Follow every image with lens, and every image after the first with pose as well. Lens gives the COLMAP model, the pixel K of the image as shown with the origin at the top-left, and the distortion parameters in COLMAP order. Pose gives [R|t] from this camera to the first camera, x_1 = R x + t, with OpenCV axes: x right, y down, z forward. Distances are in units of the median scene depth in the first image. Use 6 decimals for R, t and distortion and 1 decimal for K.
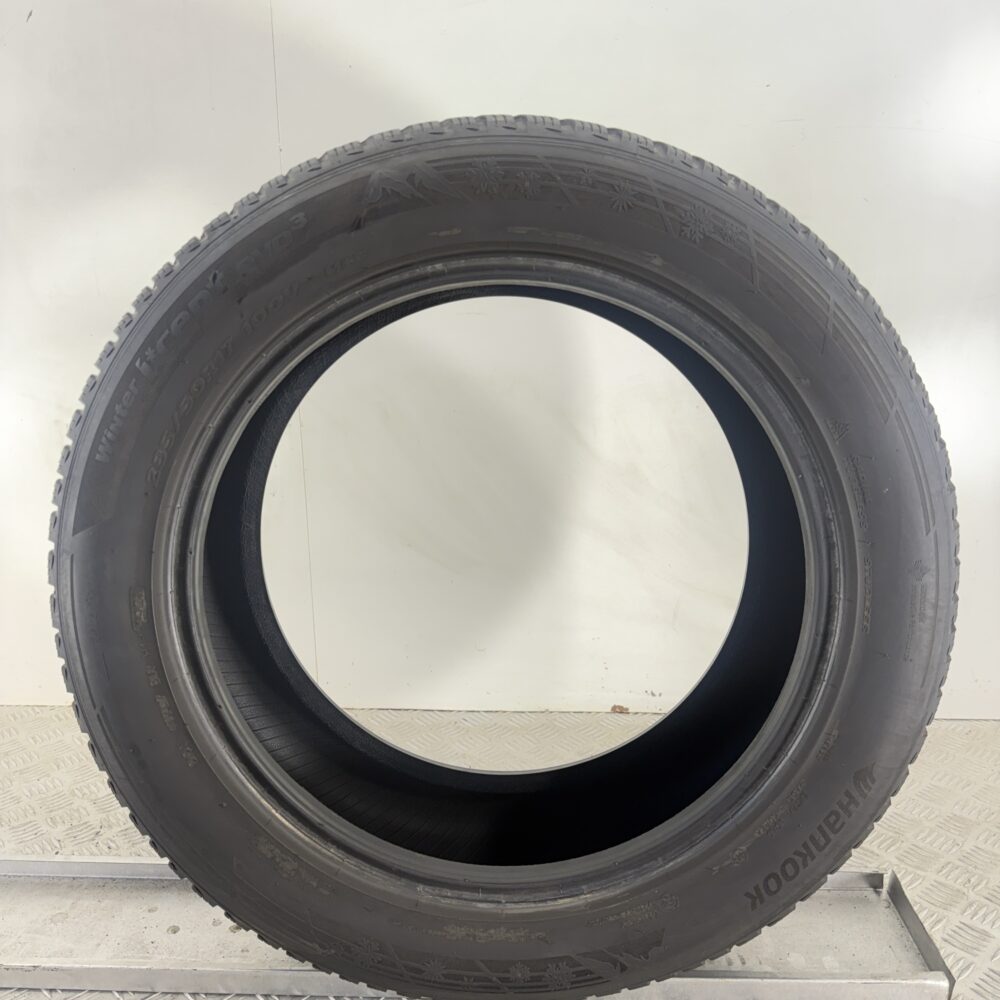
lens RADIAL K [[971.2, 0, 499.7], [0, 971.2, 458.9], [0, 0, 1]] dist [0.127128, -0.320687]
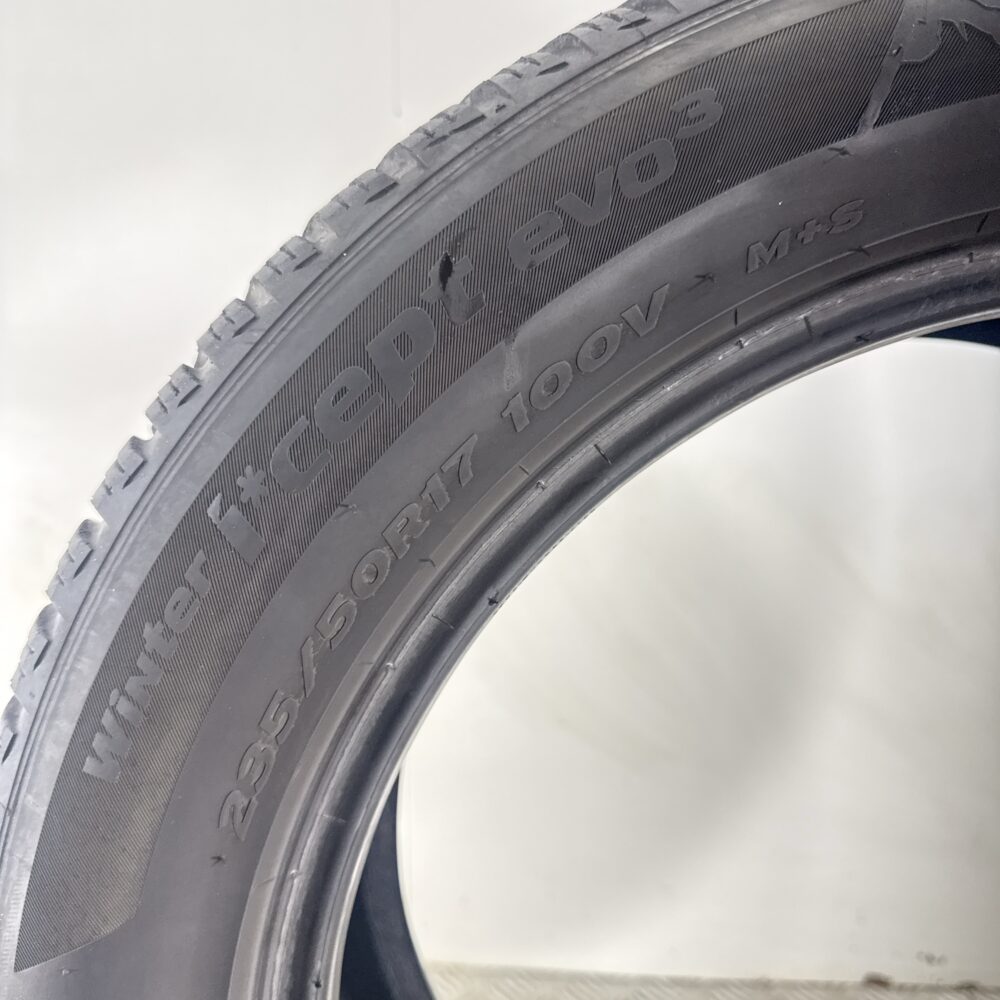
lens RADIAL K [[971.2, 0, 499.7], [0, 971.2, 458.9], [0, 0, 1]] dist [0.127128, -0.320687]
pose [[0.999795, 0.017808, 0.009684, -0.267531], [-0.017238, 0.998282, -0.055992, -0.096647], [-0.010664, 0.055813, 0.998384, 0.641673]]
